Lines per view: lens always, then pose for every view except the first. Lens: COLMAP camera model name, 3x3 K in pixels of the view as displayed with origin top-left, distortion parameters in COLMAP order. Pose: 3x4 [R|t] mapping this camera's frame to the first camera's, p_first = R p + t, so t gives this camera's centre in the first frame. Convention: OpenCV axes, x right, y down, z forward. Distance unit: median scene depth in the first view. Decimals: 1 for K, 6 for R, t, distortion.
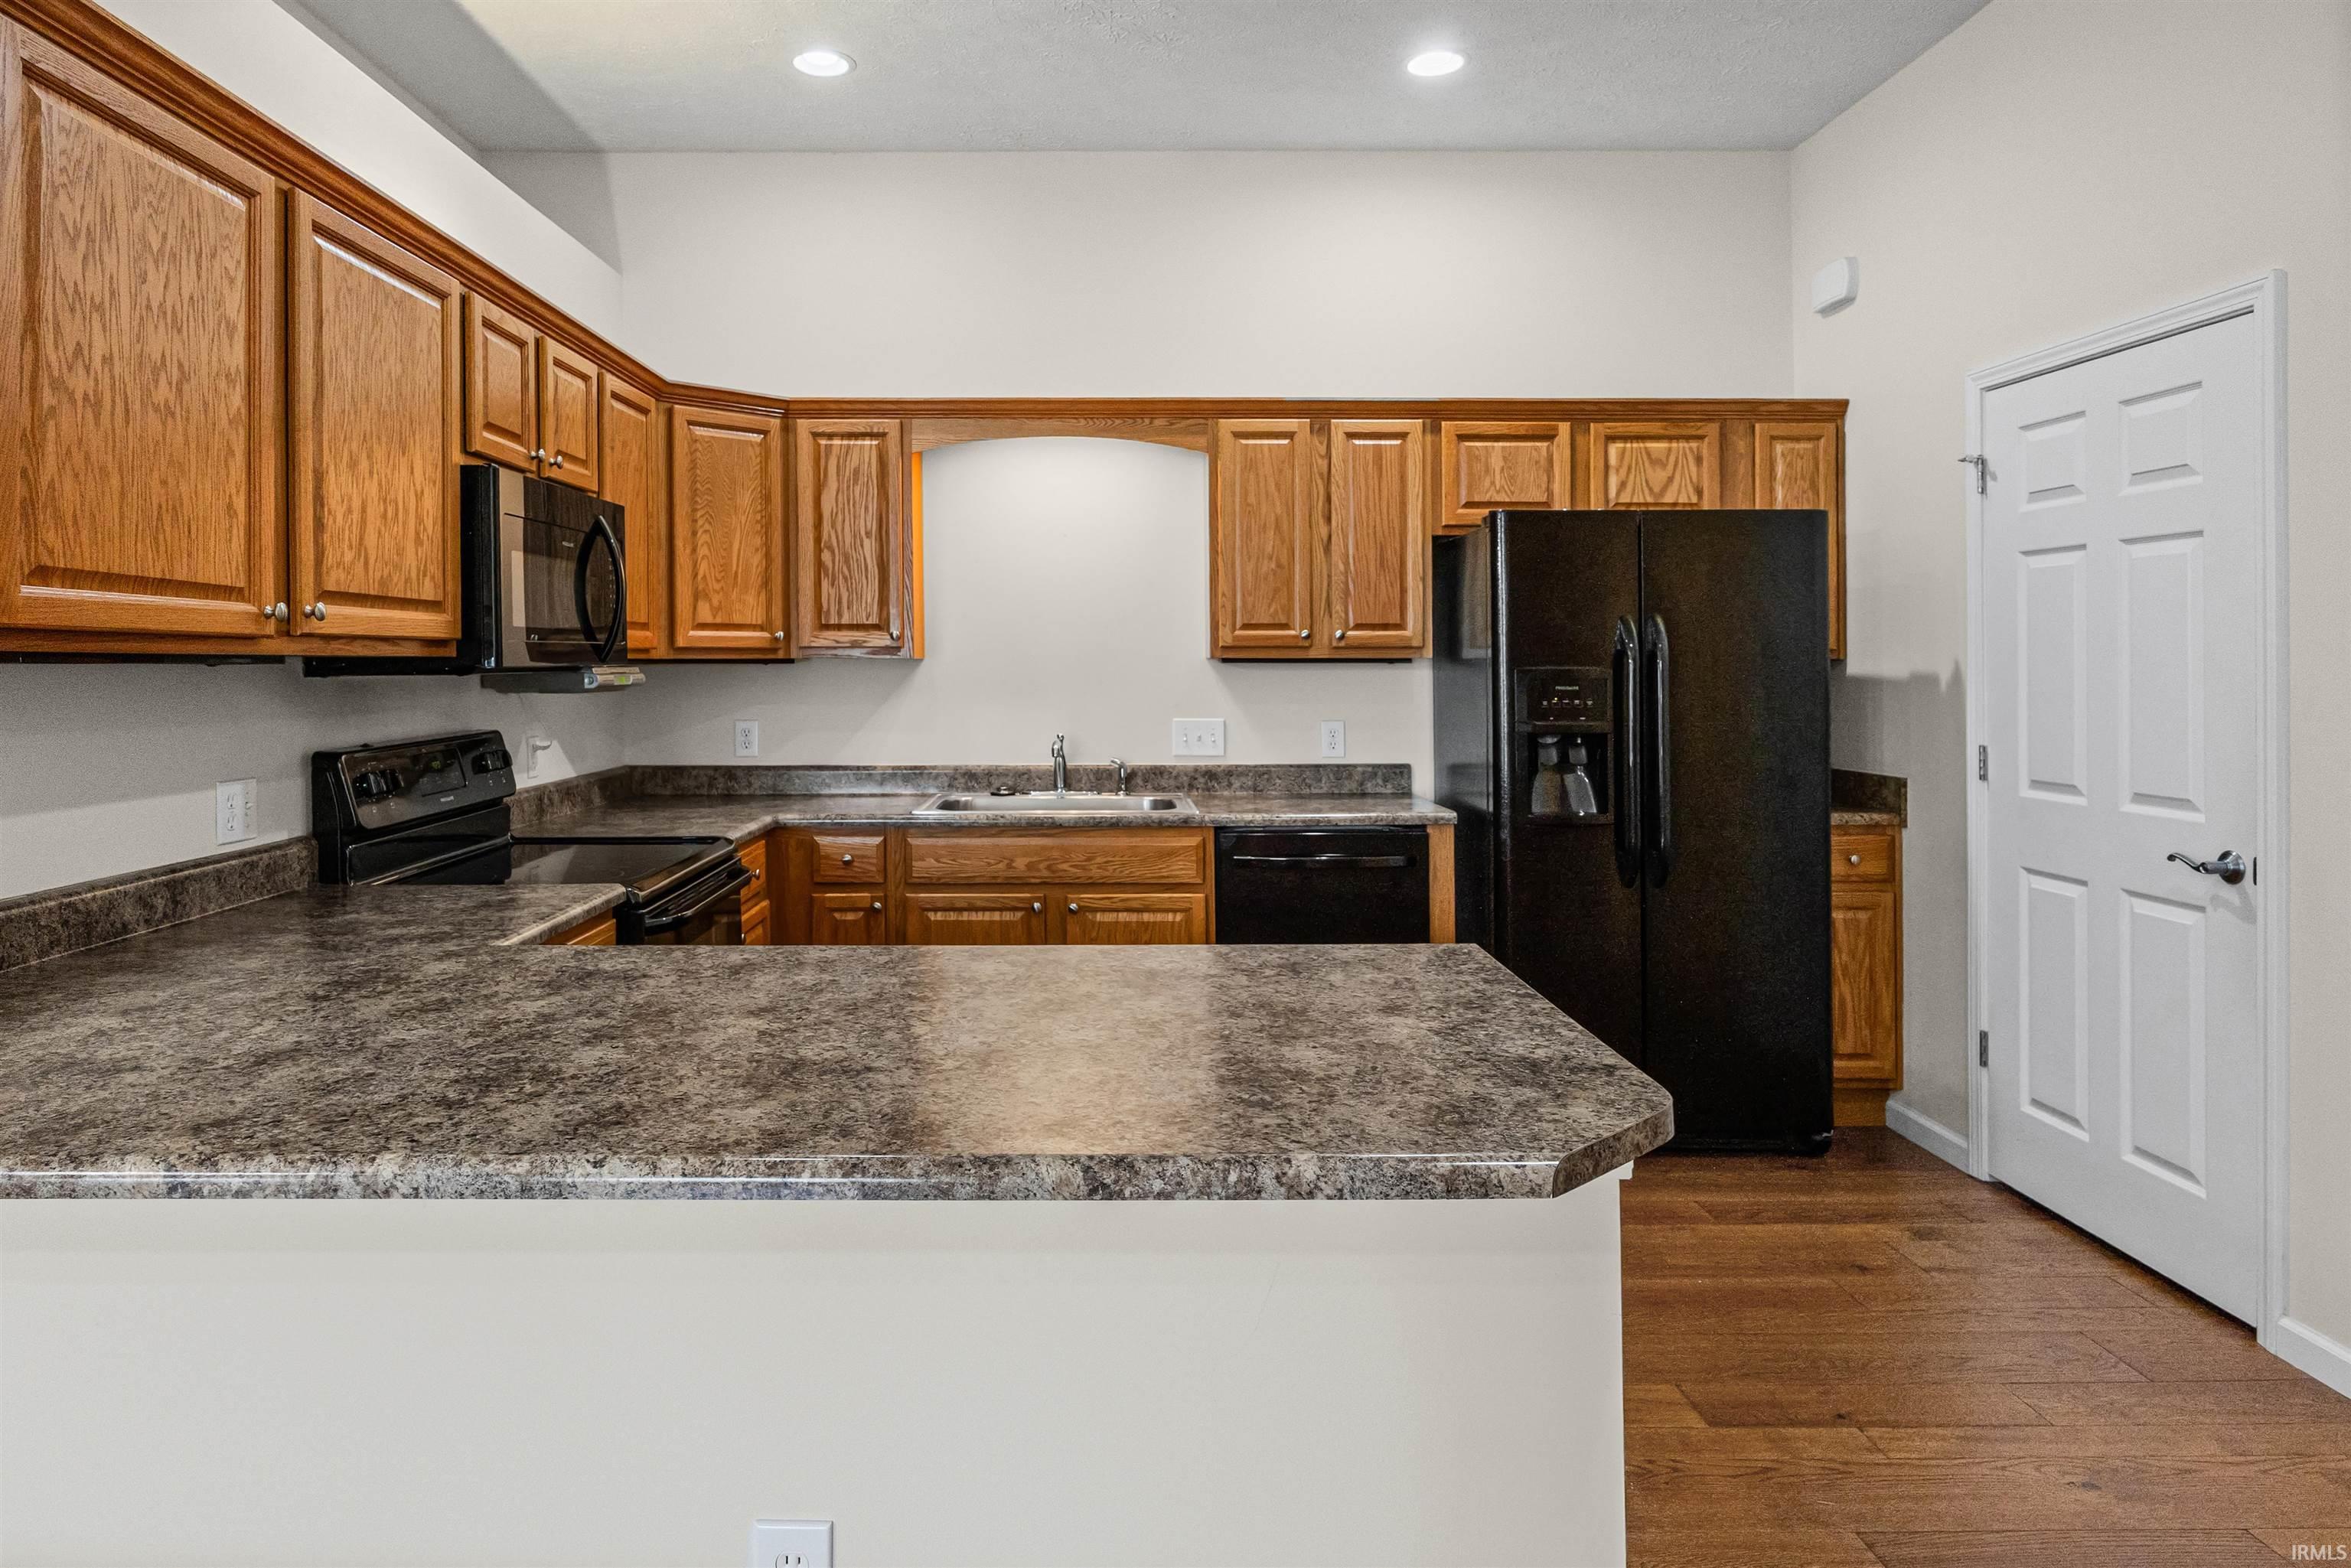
lens RADIAL K [[1415.9, 0, 1104.6], [0, 1415.9, 652.6], [0, 0, 1]] dist [-0.004567, 0.002188]
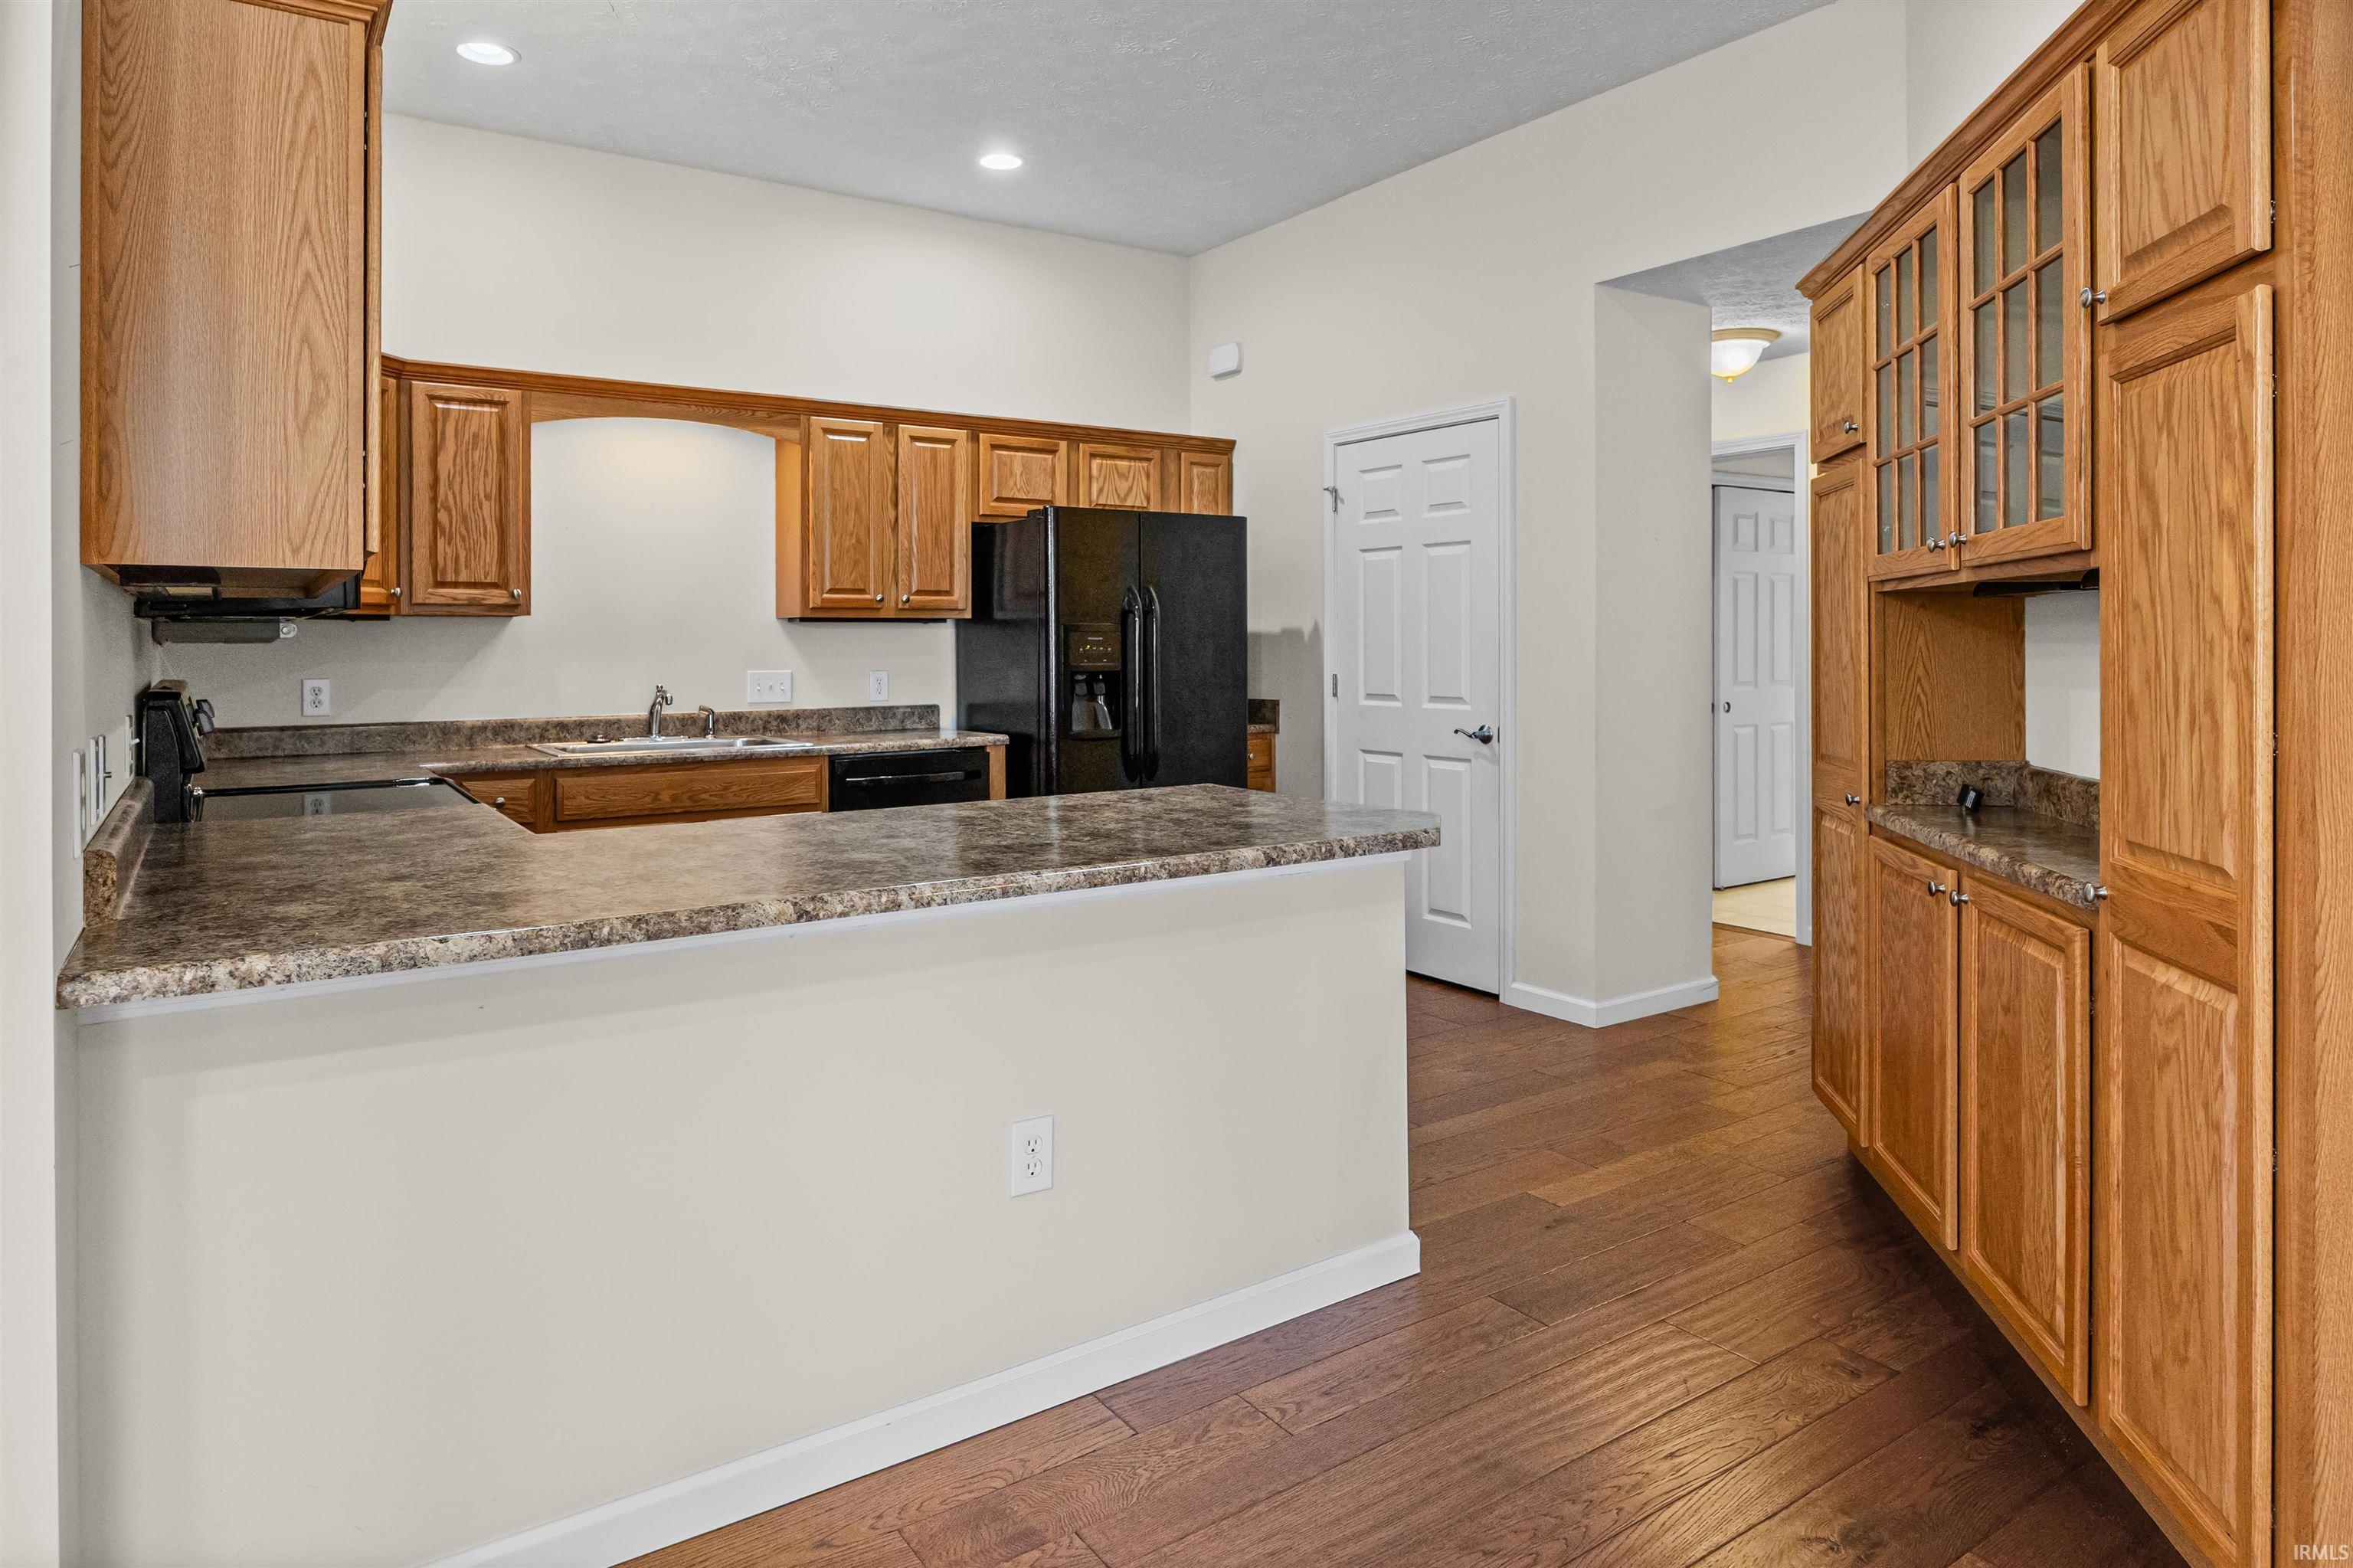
lens RADIAL K [[1417.2, 0, 1155.6], [0, 1417.2, 626.6], [0, 0, 1]] dist [-0.004567, 0.002188]
pose [[0.828413, 0.003210, 0.560108, -0.357007], [0.000585, 0.999978, -0.006595, 0.020558], [-0.560117, 0.005791, 0.828393, -0.152424]]
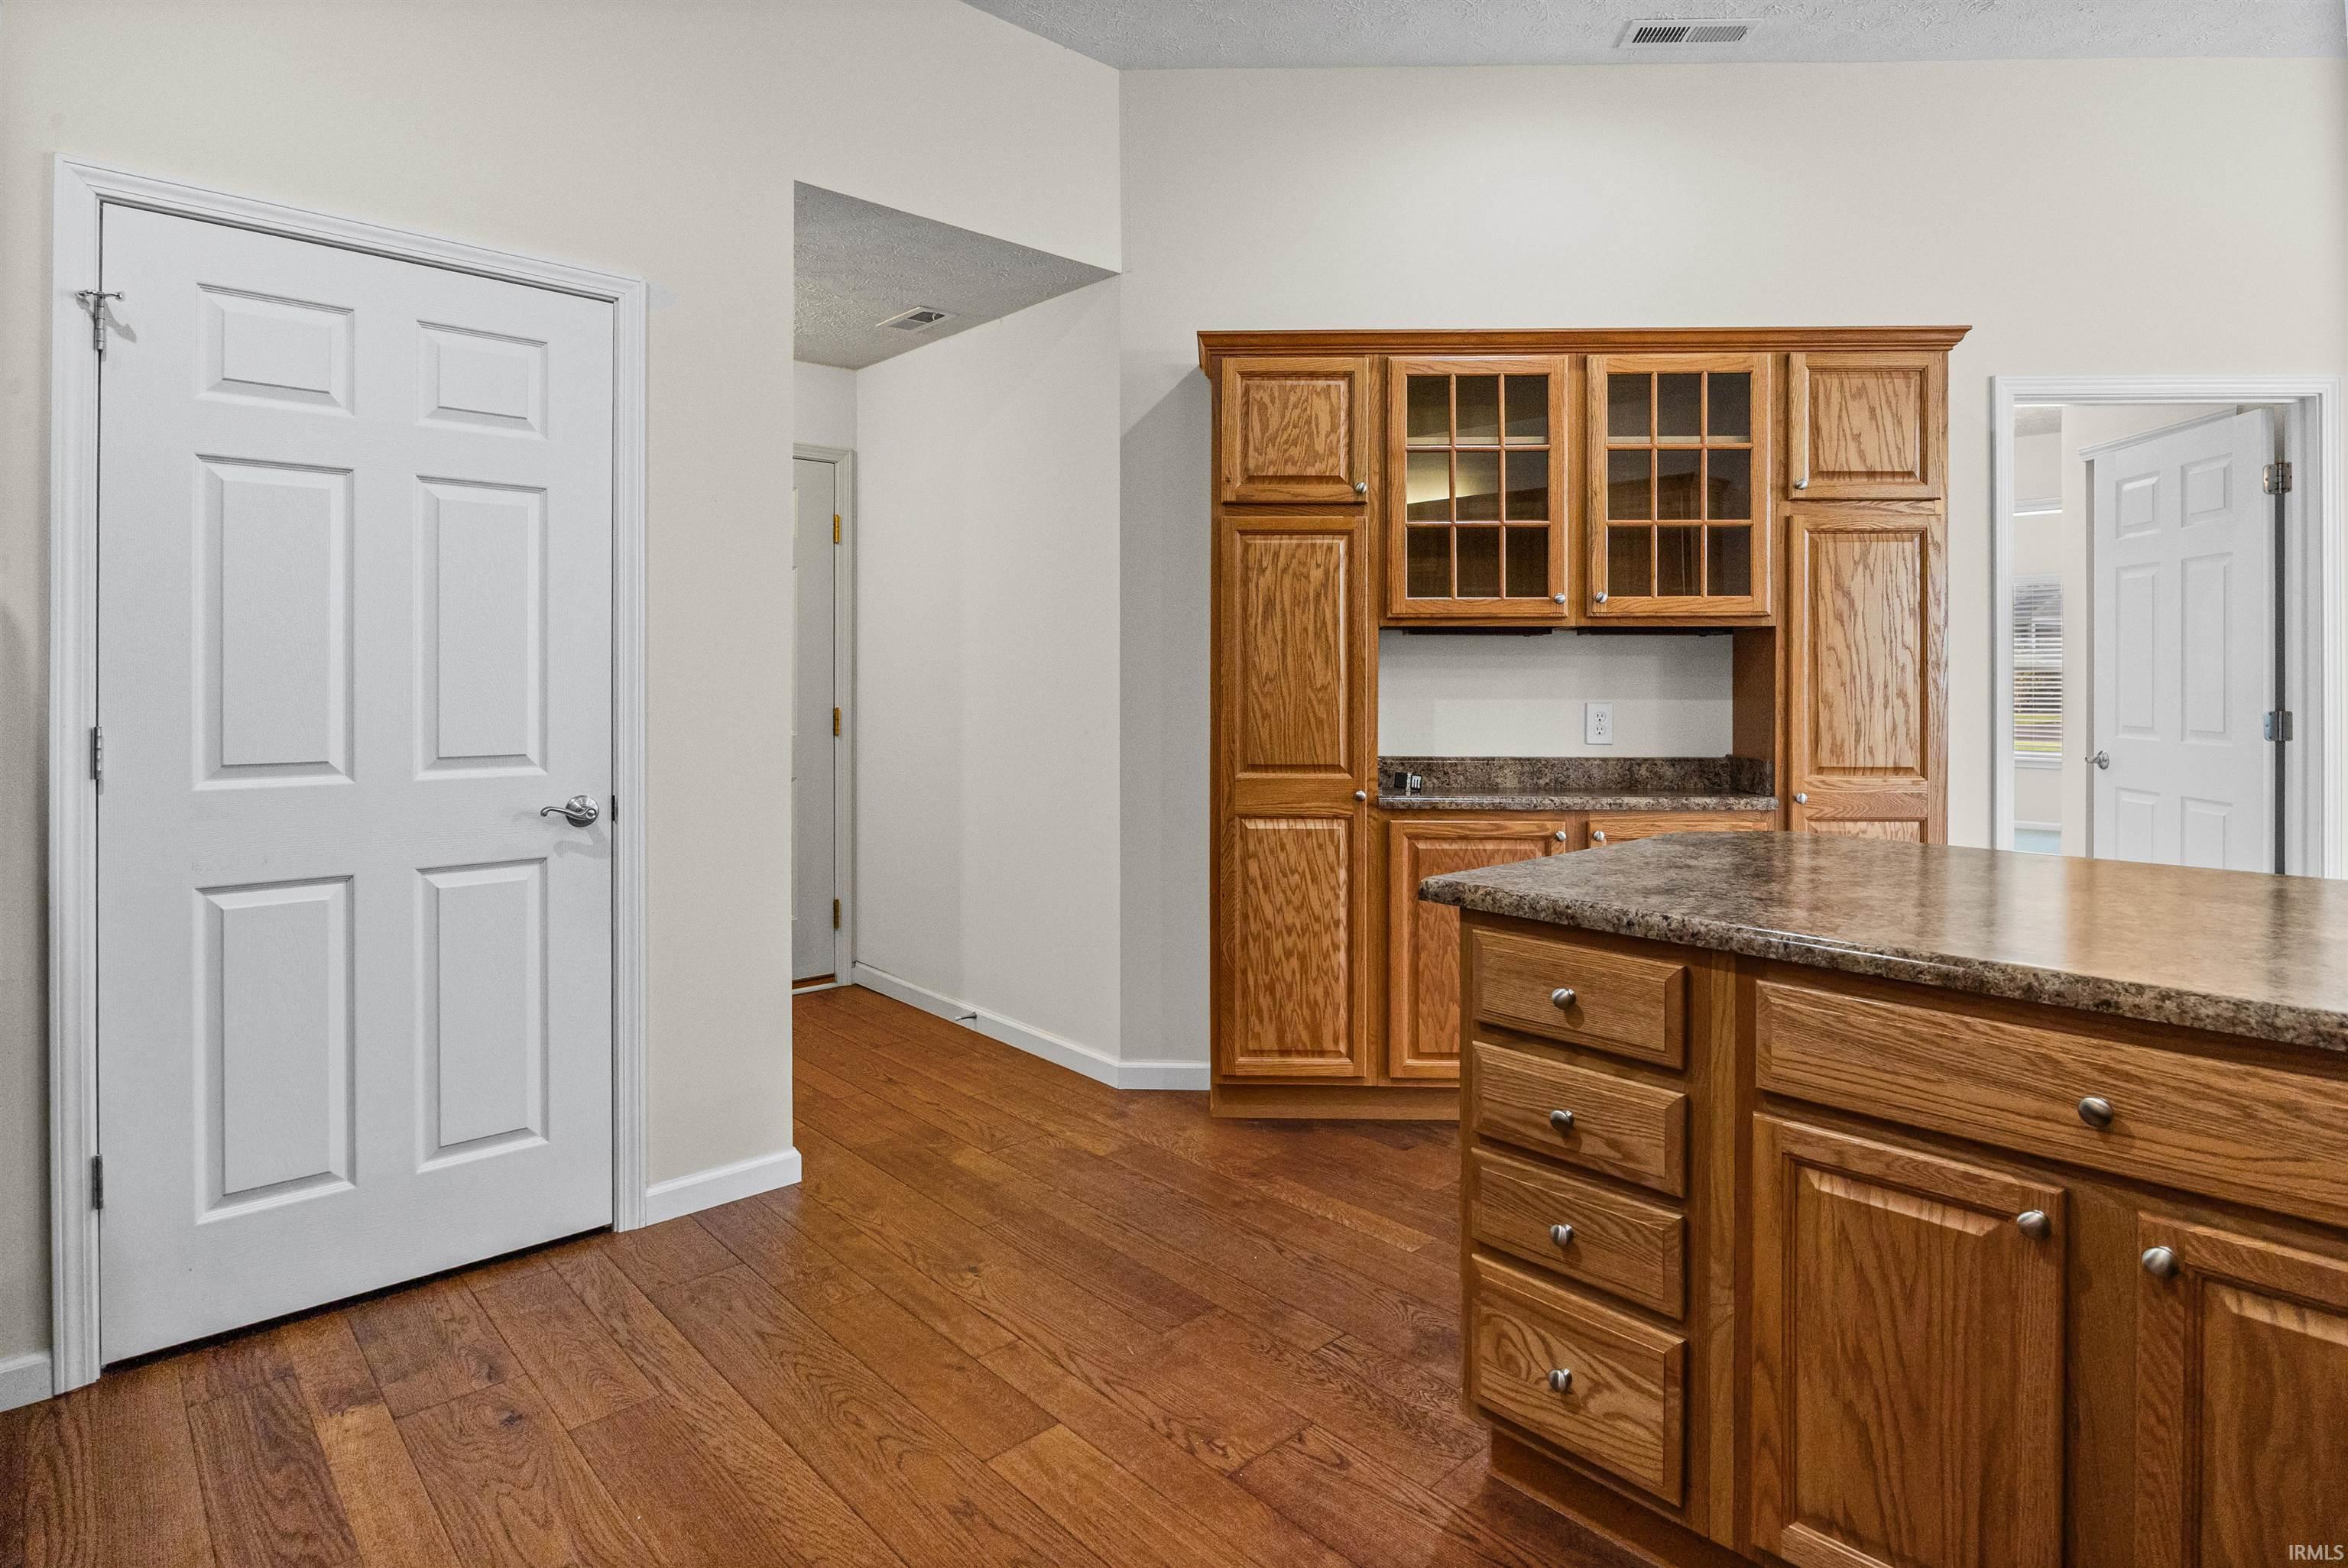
lens RADIAL K [[1239.6, 0, 1200.9], [0, 1239.6, 667.8], [0, 0, 1]] dist [-0.026723, -0.001052]
pose [[-0.688780, 0.005038, 0.724952, -0.132429], [-0.006056, 0.999901, -0.012702, 0.036022], [-0.724945, -0.013139, -0.688682, 0.891321]]
